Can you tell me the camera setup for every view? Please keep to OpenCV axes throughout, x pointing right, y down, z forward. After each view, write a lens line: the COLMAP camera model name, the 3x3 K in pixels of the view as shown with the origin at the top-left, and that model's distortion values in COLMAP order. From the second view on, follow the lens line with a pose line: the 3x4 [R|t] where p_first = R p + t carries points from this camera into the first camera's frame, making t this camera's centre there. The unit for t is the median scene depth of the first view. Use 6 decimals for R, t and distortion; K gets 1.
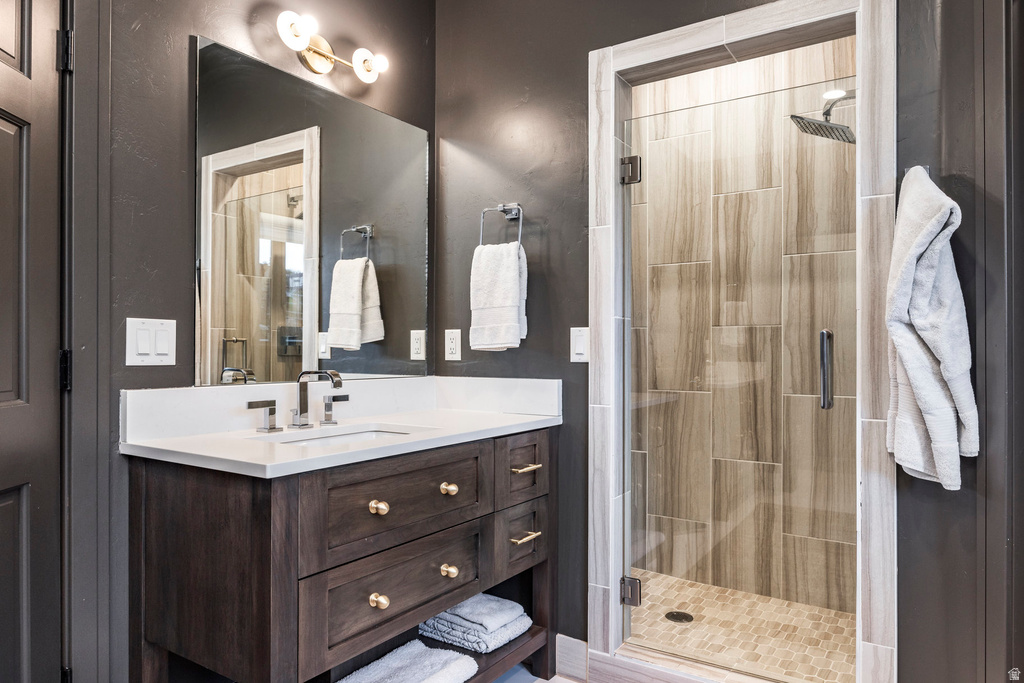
lens RADIAL K [[633.6, 0, 512.0], [0, 633.6, 341.5], [0, 0, 1]] dist [-0.016216, 0.001068]
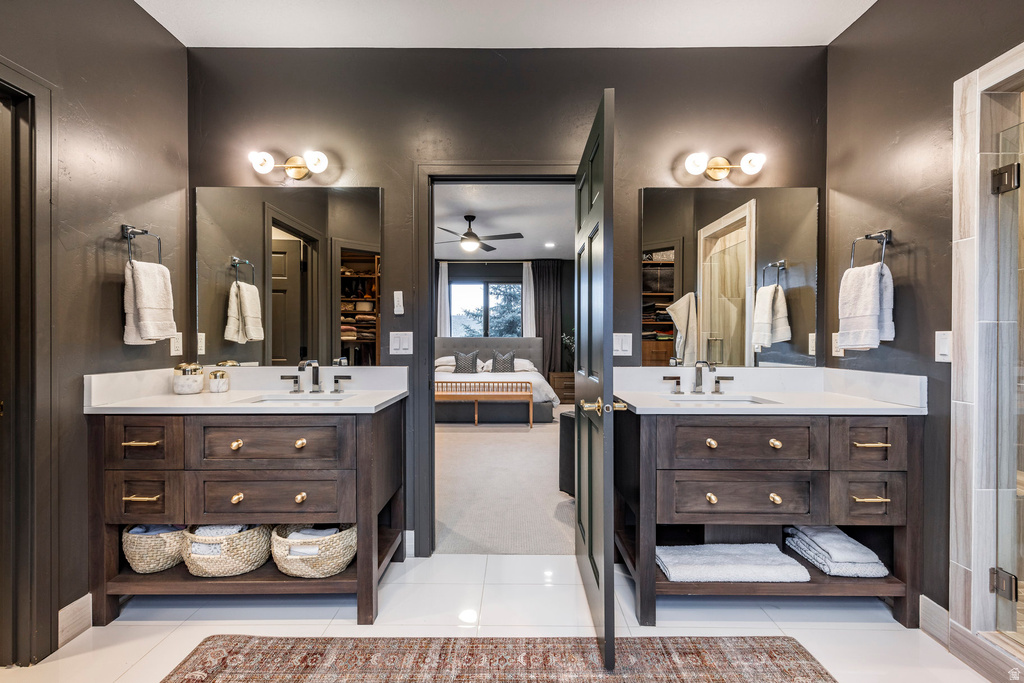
lens RADIAL K [[407.1, 0, 523.4], [0, 407.1, 337.6], [0, 0, 1]] dist [0.001181, 0.000266]
pose [[0.578691, -0.008302, -0.815504, 0.271860], [0.010848, 0.999938, -0.002482, -0.017623], [0.815474, -0.007411, 0.578746, -0.033205]]
